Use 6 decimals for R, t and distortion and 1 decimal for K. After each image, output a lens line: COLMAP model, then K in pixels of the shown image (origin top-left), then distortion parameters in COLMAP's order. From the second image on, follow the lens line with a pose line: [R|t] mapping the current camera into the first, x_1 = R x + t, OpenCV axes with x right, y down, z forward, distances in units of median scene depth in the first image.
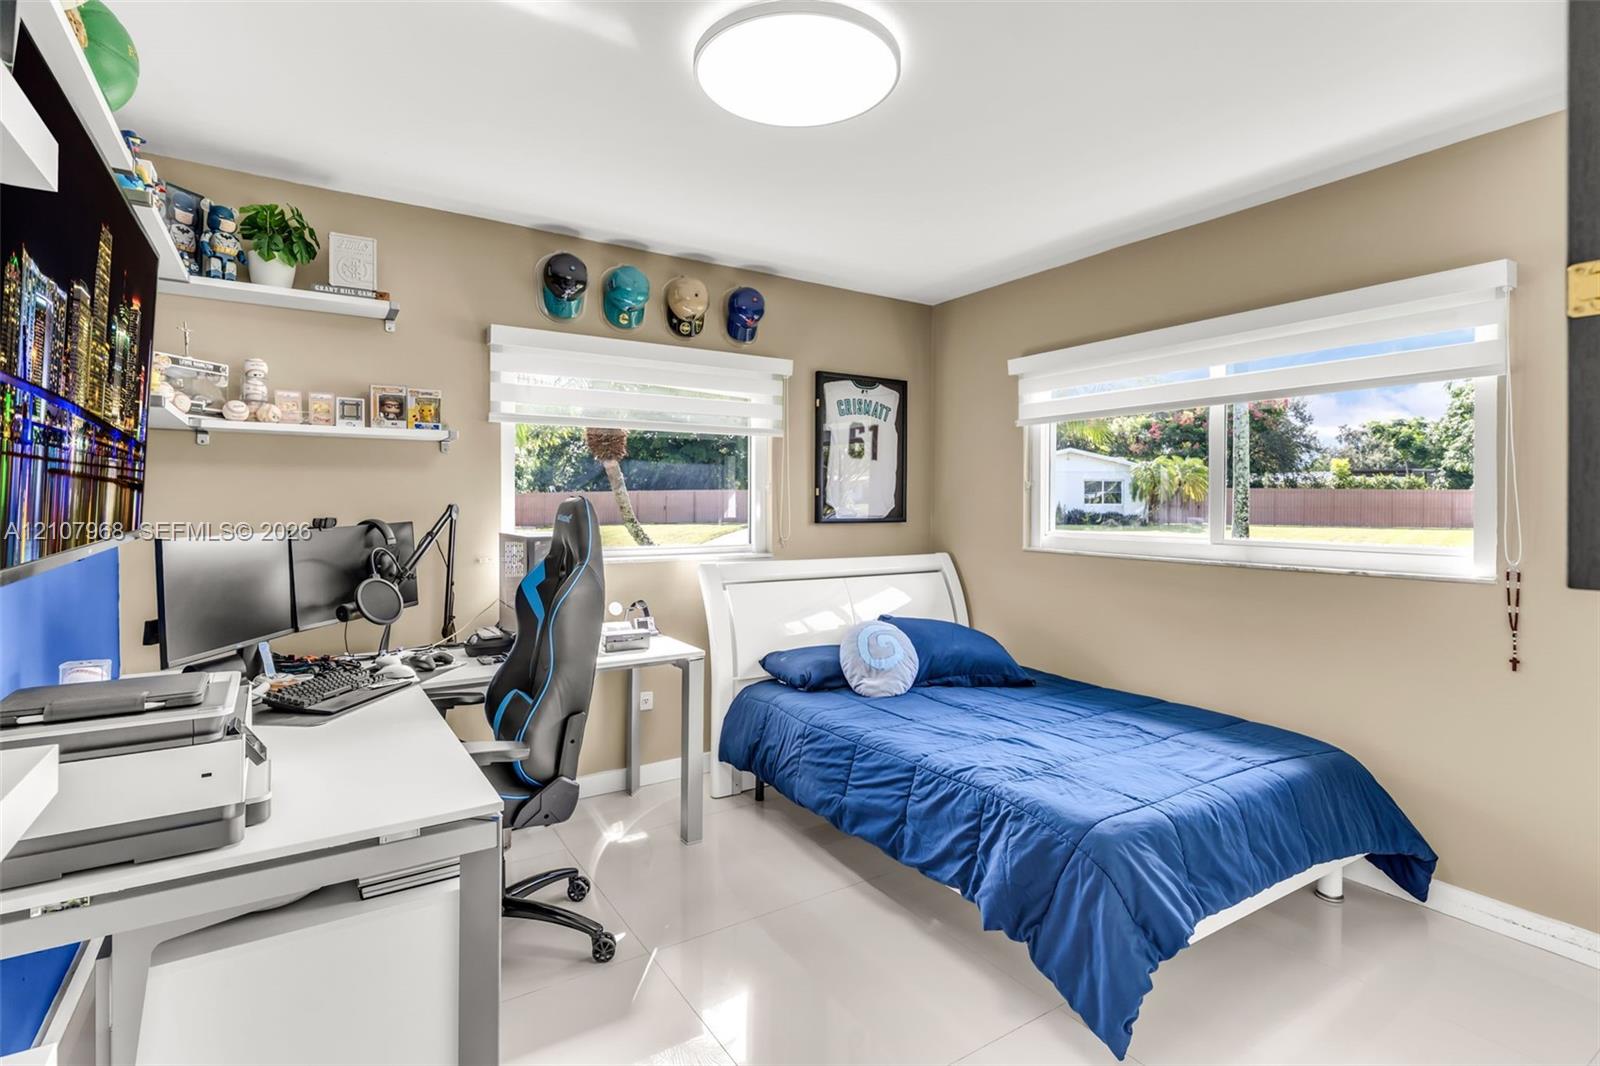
lens RADIAL K [[773.6, 0, 807.4], [0, 773.6, 521.4], [0, 0, 1]] dist [0.003205, -0.000816]
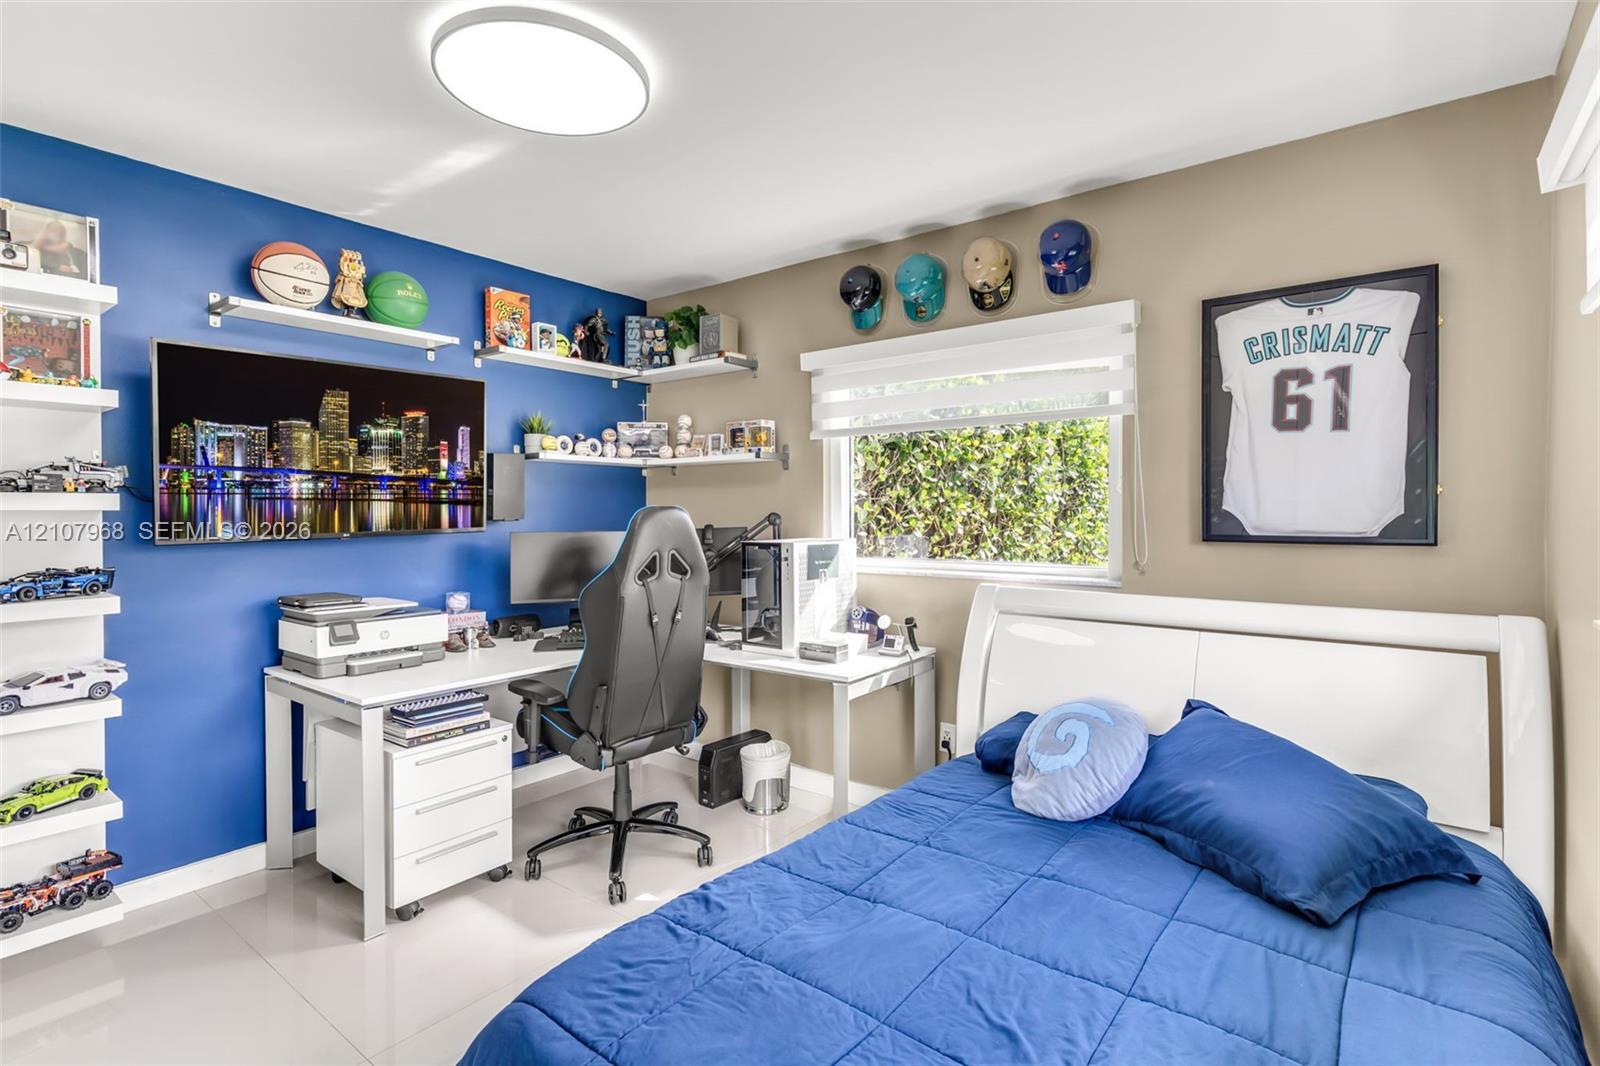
lens RADIAL K [[773.6, 0, 807.4], [0, 773.6, 521.4], [0, 0, 1]] dist [0.003205, -0.000816]
pose [[0.332256, 0.010586, -0.943130, 0.502056], [-0.014272, 0.999879, 0.006195, -0.013553], [0.943081, 0.011402, 0.332367, 0.485047]]
